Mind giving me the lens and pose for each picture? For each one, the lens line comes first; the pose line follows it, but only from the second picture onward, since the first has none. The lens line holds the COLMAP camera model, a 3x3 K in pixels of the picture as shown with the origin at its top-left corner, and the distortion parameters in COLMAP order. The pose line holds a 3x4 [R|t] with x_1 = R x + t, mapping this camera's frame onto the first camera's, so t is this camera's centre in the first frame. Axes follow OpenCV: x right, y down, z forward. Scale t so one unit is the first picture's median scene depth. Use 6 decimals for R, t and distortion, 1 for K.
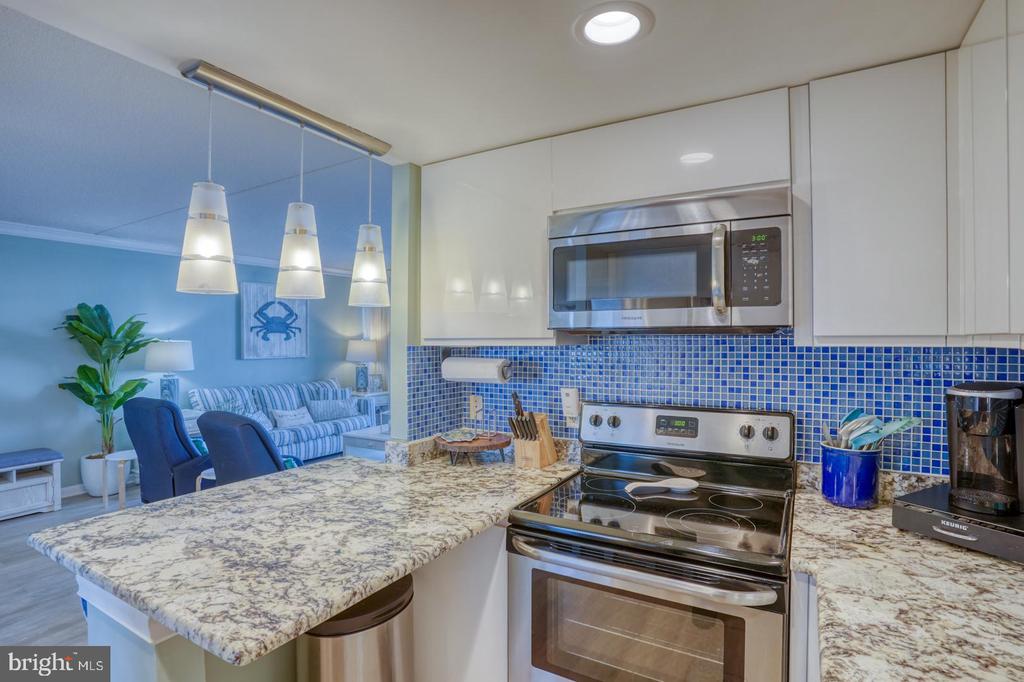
lens RADIAL K [[512.9, 0, 517.1], [0, 512.9, 339.6], [0, 0, 1]] dist [-0.027020, 0.002057]
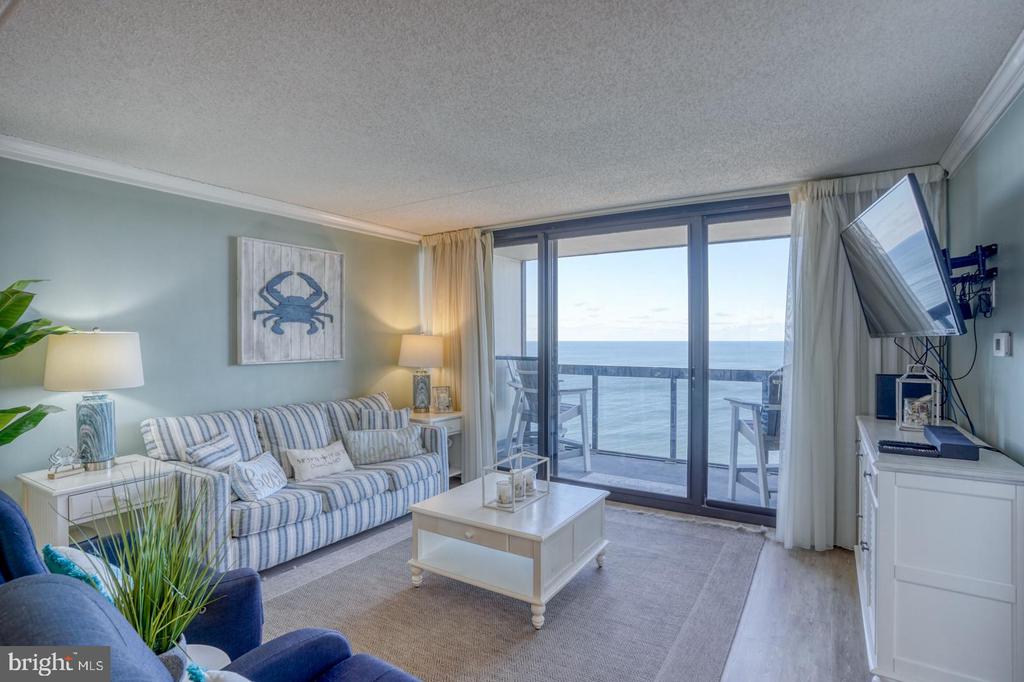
lens RADIAL K [[512.9, 0, 512.2], [0, 512.9, 340.6], [0, 0, 1]] dist [-0.027020, 0.002057]
pose [[0.998667, 0.006654, -0.051188, -0.175310], [-0.006318, 0.999957, 0.006726, 0.003768], [0.051231, -0.006394, 0.998666, 0.392163]]
